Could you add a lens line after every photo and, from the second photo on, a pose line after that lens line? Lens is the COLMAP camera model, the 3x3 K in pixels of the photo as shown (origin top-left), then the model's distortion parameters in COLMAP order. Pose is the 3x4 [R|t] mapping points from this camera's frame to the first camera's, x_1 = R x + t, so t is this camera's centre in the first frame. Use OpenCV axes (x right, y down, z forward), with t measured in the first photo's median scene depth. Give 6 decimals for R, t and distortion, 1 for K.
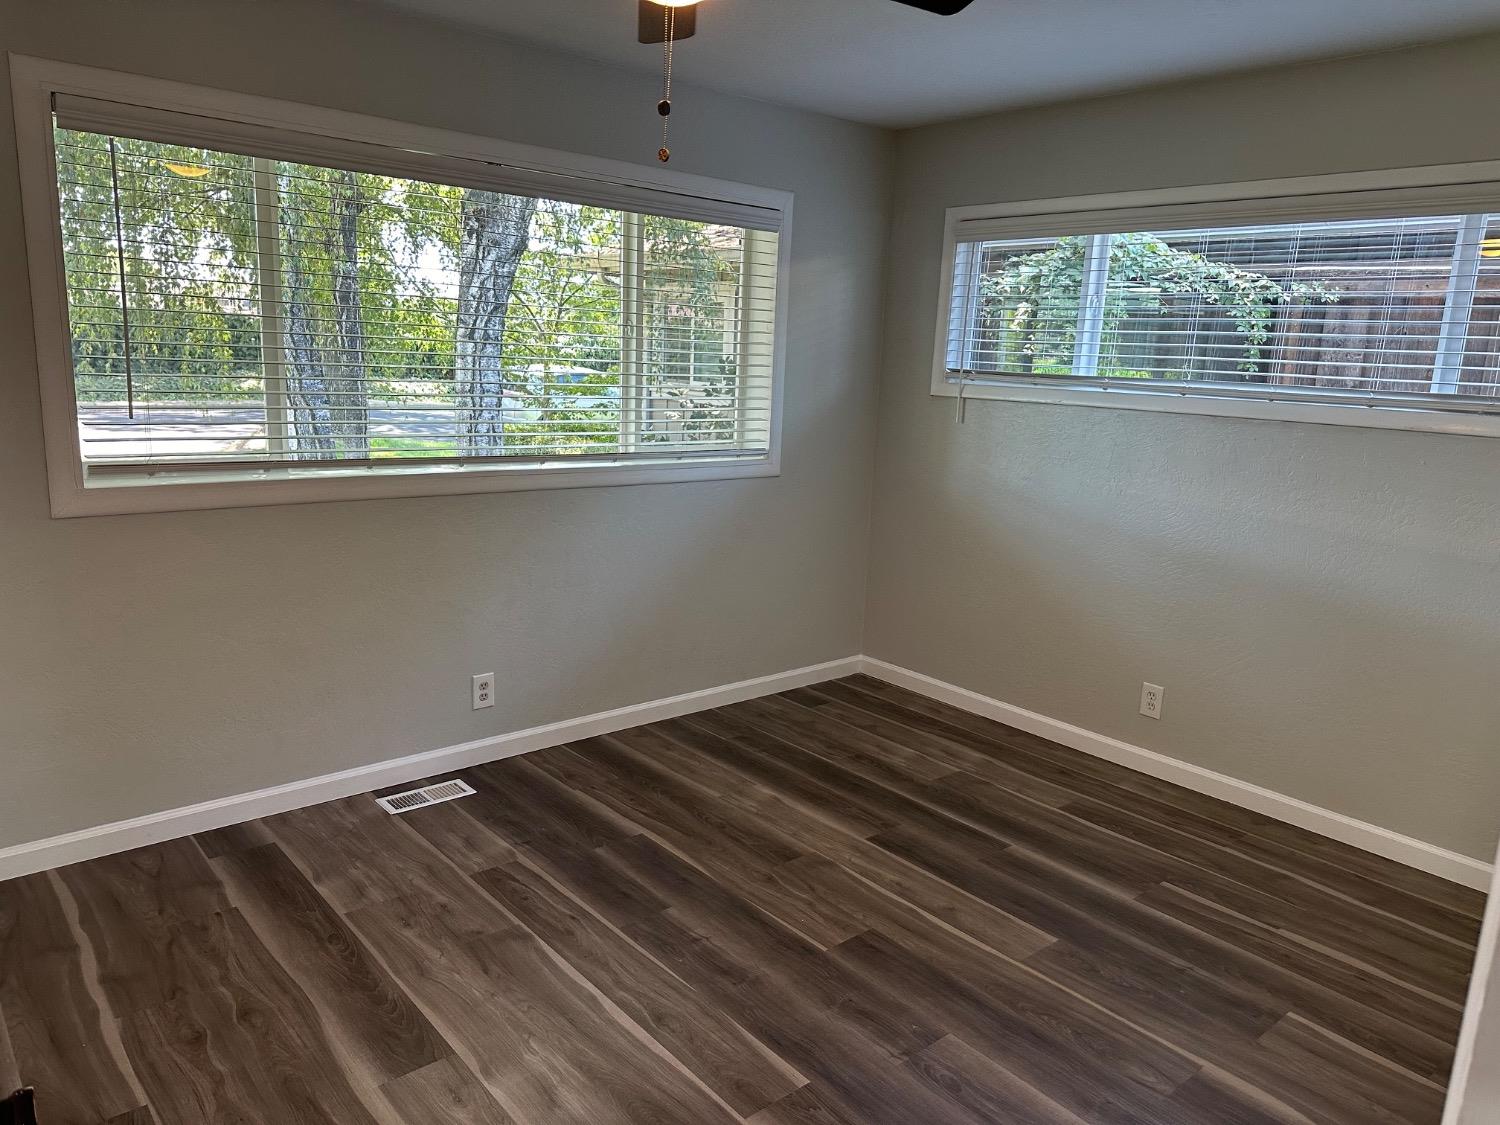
lens RADIAL K [[1056.1, 0, 756.7], [0, 1056.1, 558.7], [0, 0, 1]] dist [0.047177, -0.057790]
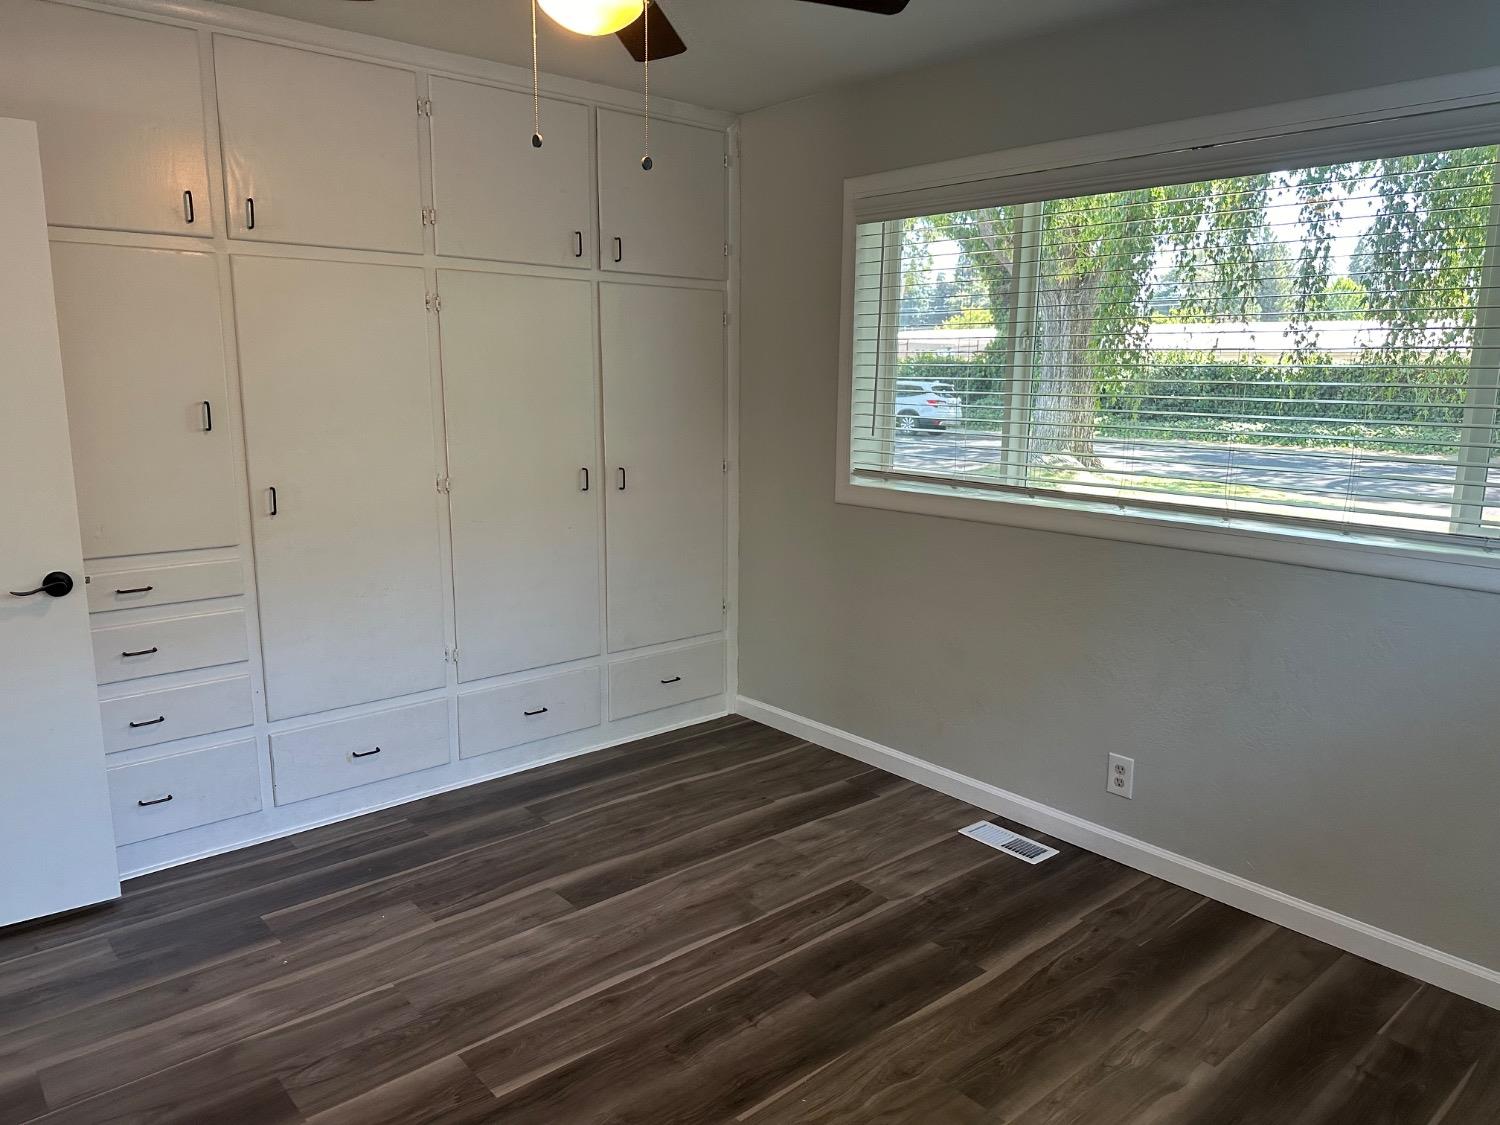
lens RADIAL K [[1056.1, 0, 763.0], [0, 1056.1, 556.4], [0, 0, 1]] dist [0.047177, -0.057790]
pose [[0.015681, 0.144562, -0.989371, 0.704686], [-0.206599, 0.968609, 0.138254, -0.133212], [0.978300, 0.202235, 0.045055, 0.805607]]
